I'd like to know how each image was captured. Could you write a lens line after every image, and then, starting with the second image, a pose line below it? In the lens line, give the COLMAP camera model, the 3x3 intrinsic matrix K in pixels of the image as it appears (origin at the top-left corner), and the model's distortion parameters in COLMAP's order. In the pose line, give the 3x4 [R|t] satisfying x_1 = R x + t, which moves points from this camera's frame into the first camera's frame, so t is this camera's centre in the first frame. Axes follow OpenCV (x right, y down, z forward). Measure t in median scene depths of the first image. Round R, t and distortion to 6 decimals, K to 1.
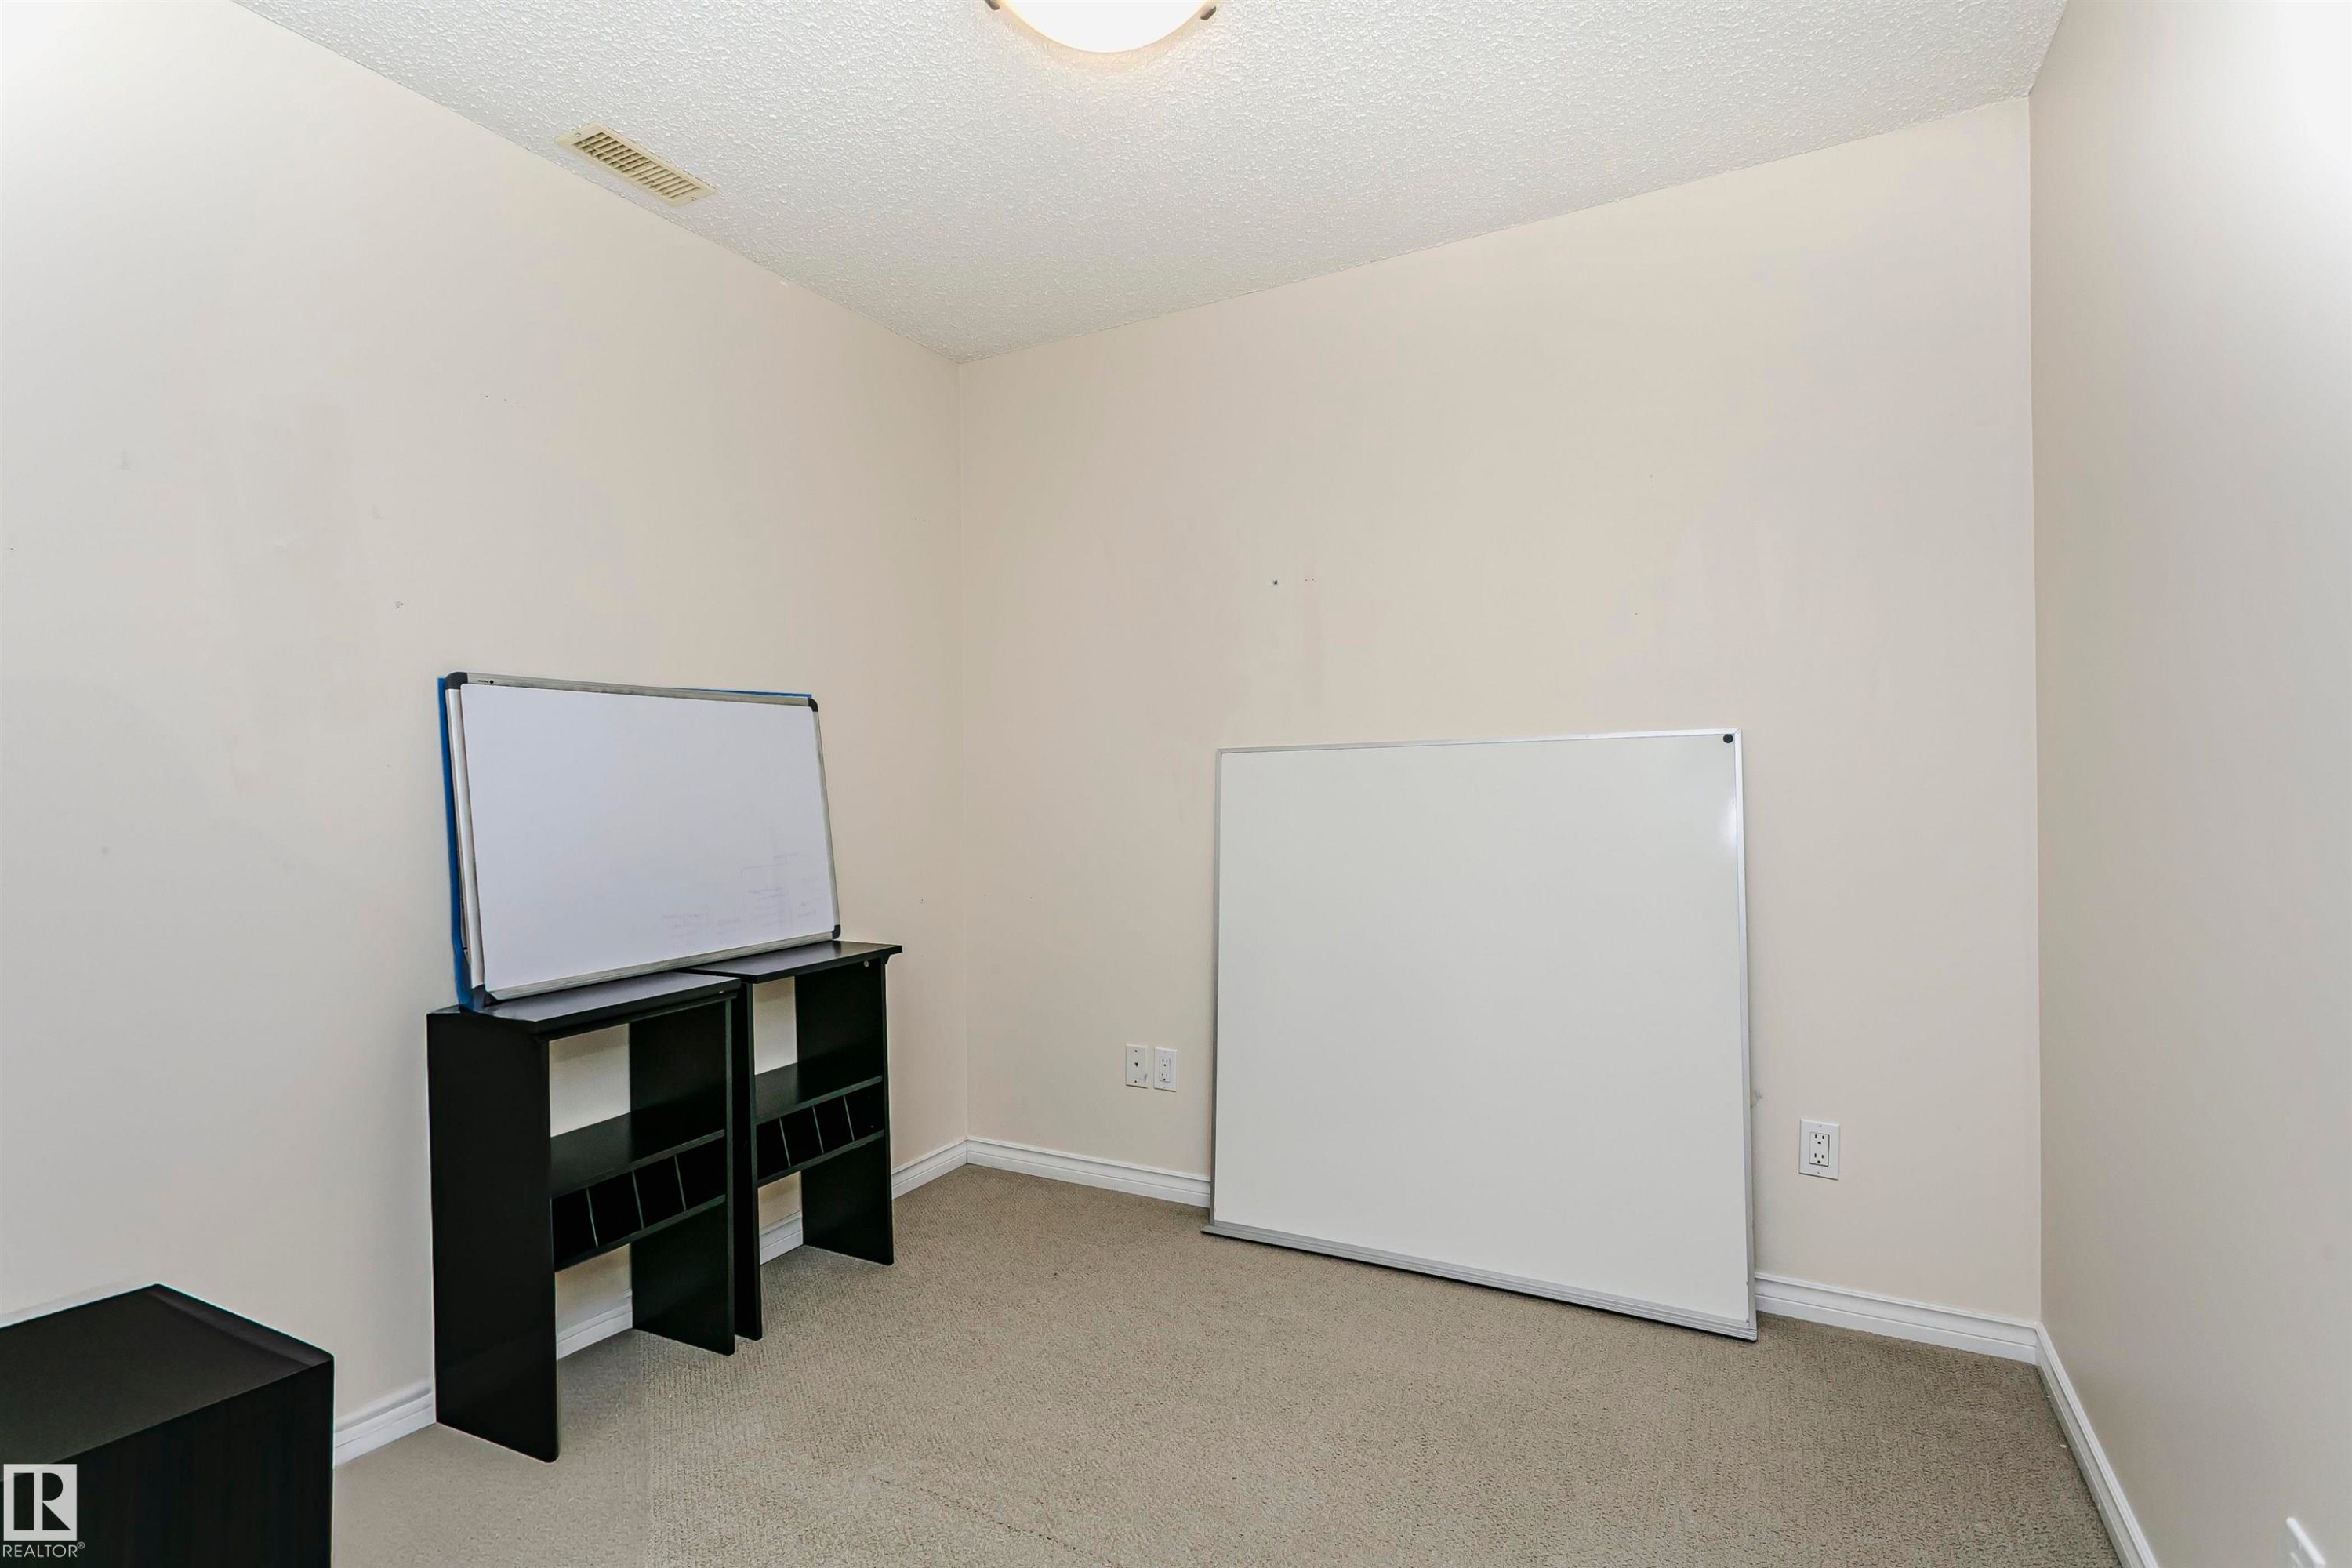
lens RADIAL K [[1125.6, 0, 1148.3], [0, 1125.6, 783.1], [0, 0, 1]] dist [0.004016, 0.000478]
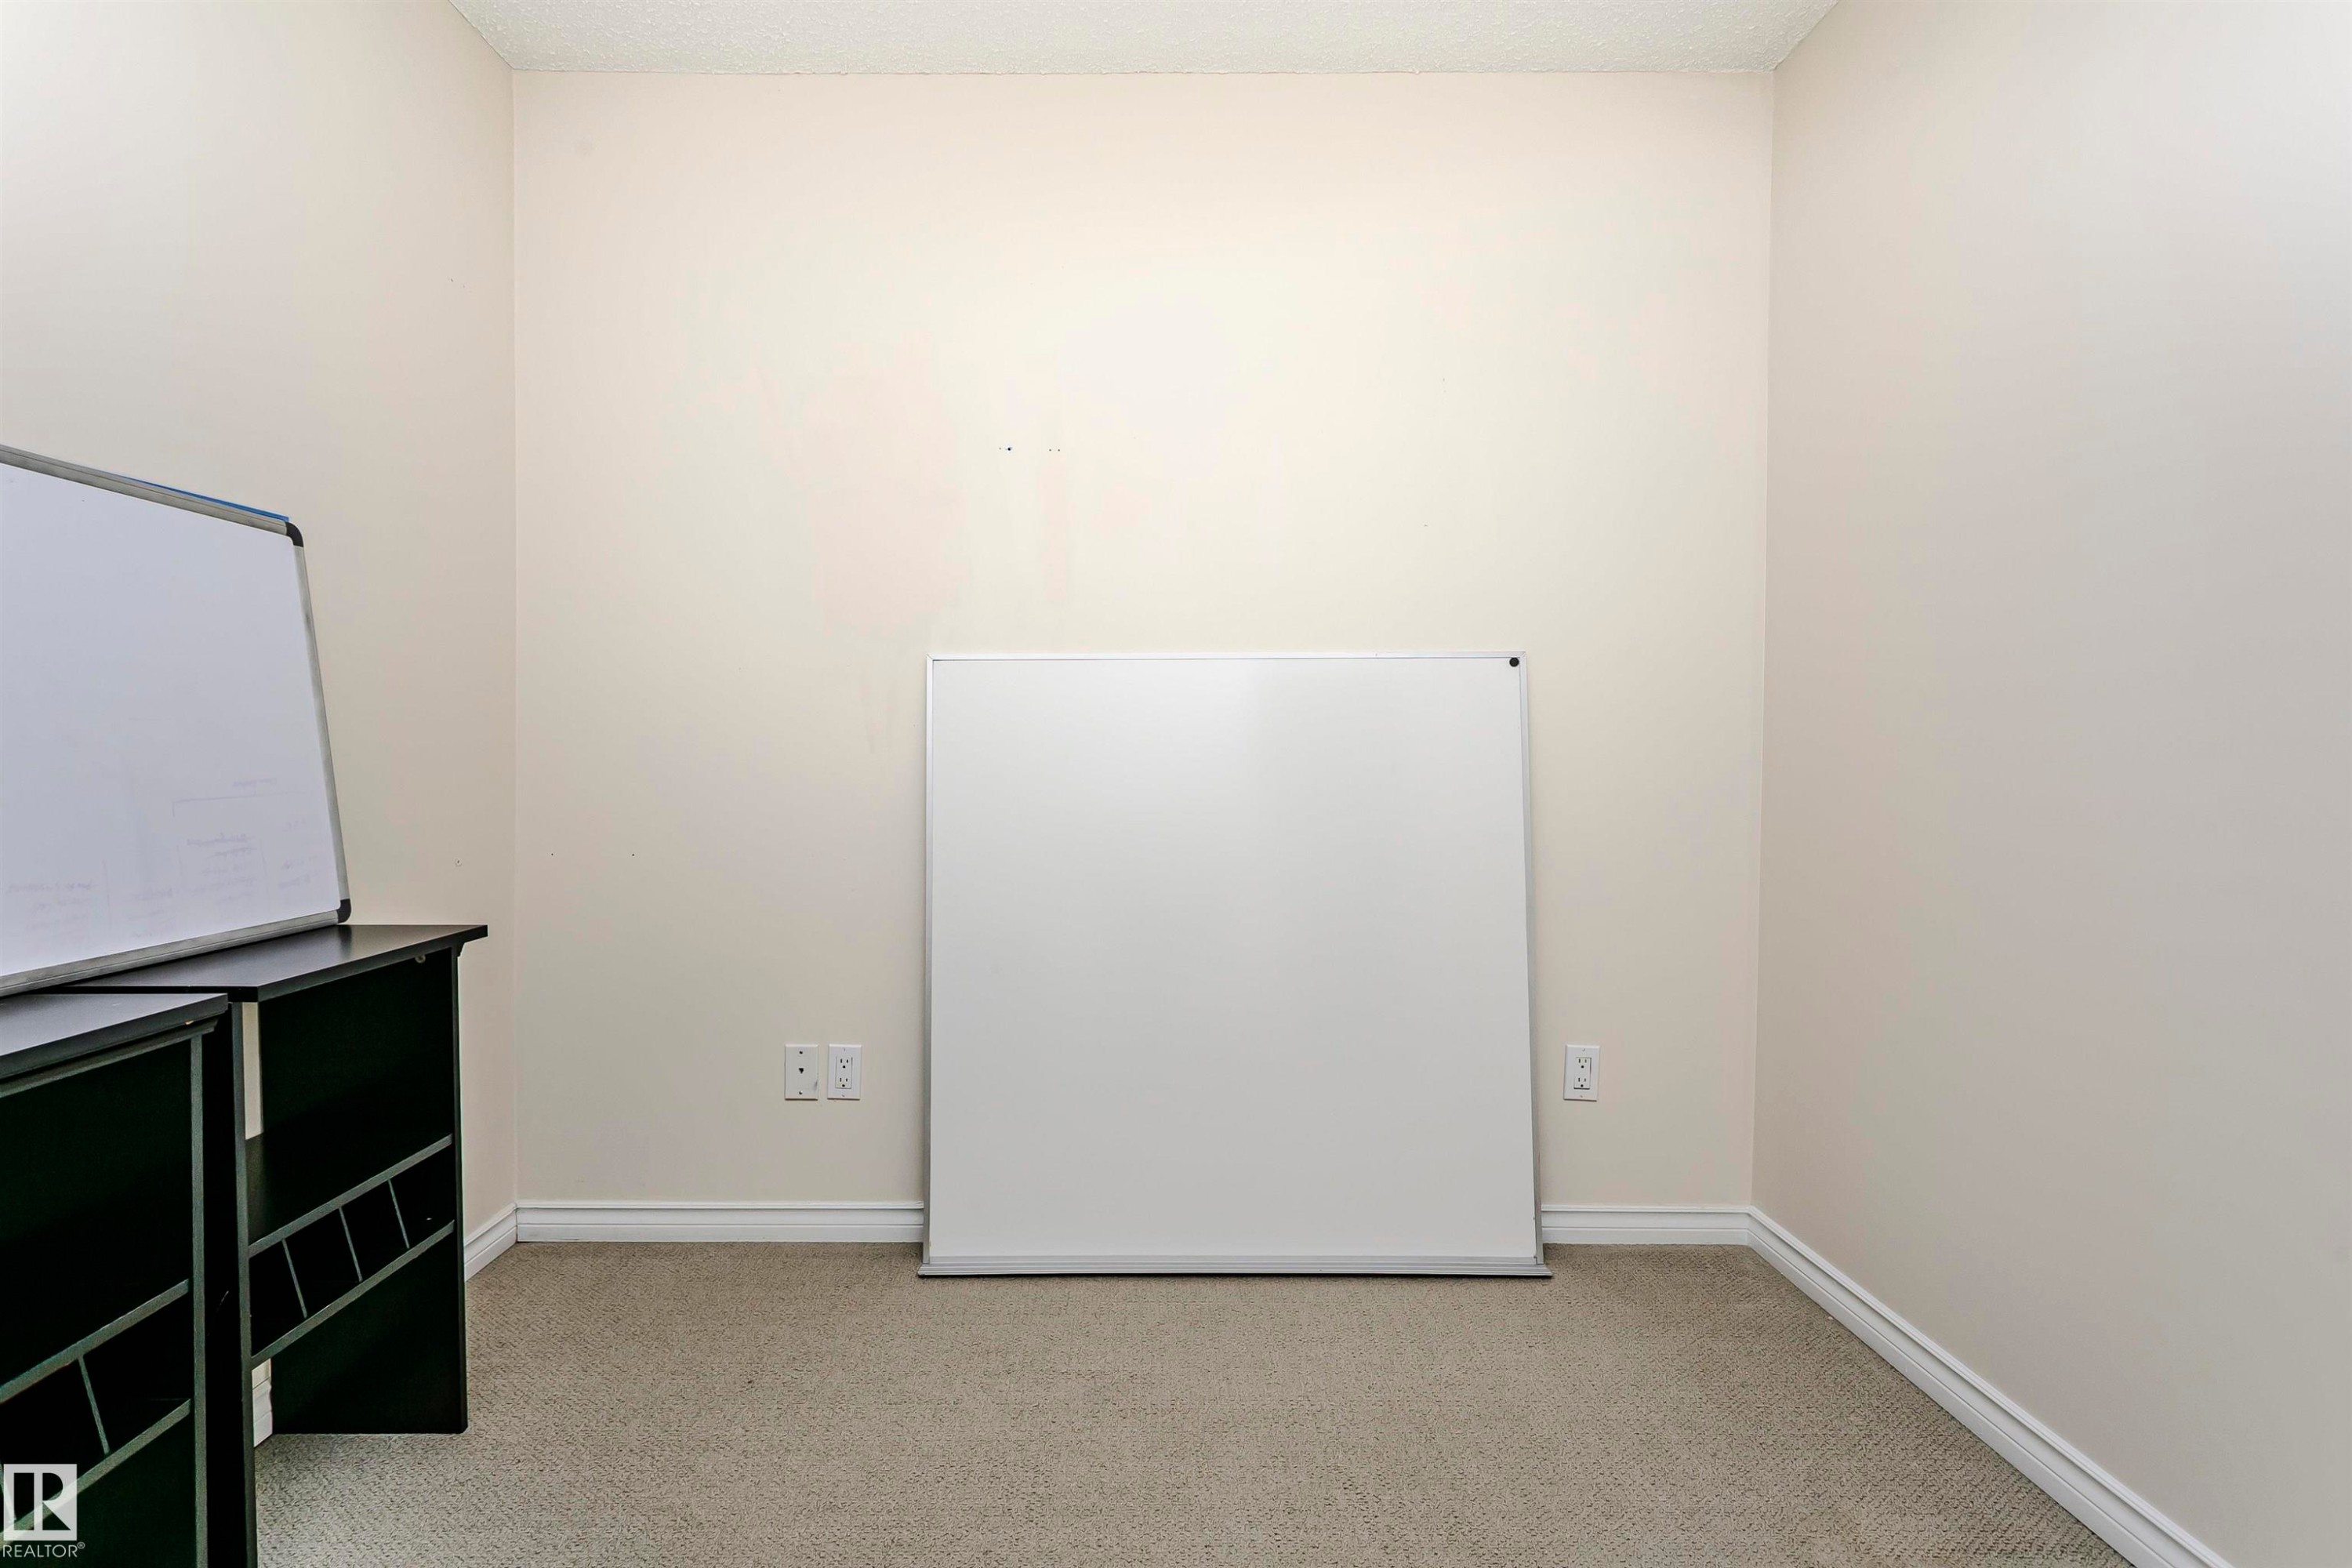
lens RADIAL K [[1117.4, 0, 1131.4], [0, 1117.4, 783.2], [0, 0, 1]] dist [0.000540, 0.000397]
pose [[0.874888, 0.007358, 0.484270, -0.206993], [-0.017117, 0.999730, 0.015735, 0.048479], [-0.484023, -0.022056, 0.874777, 0.278304]]
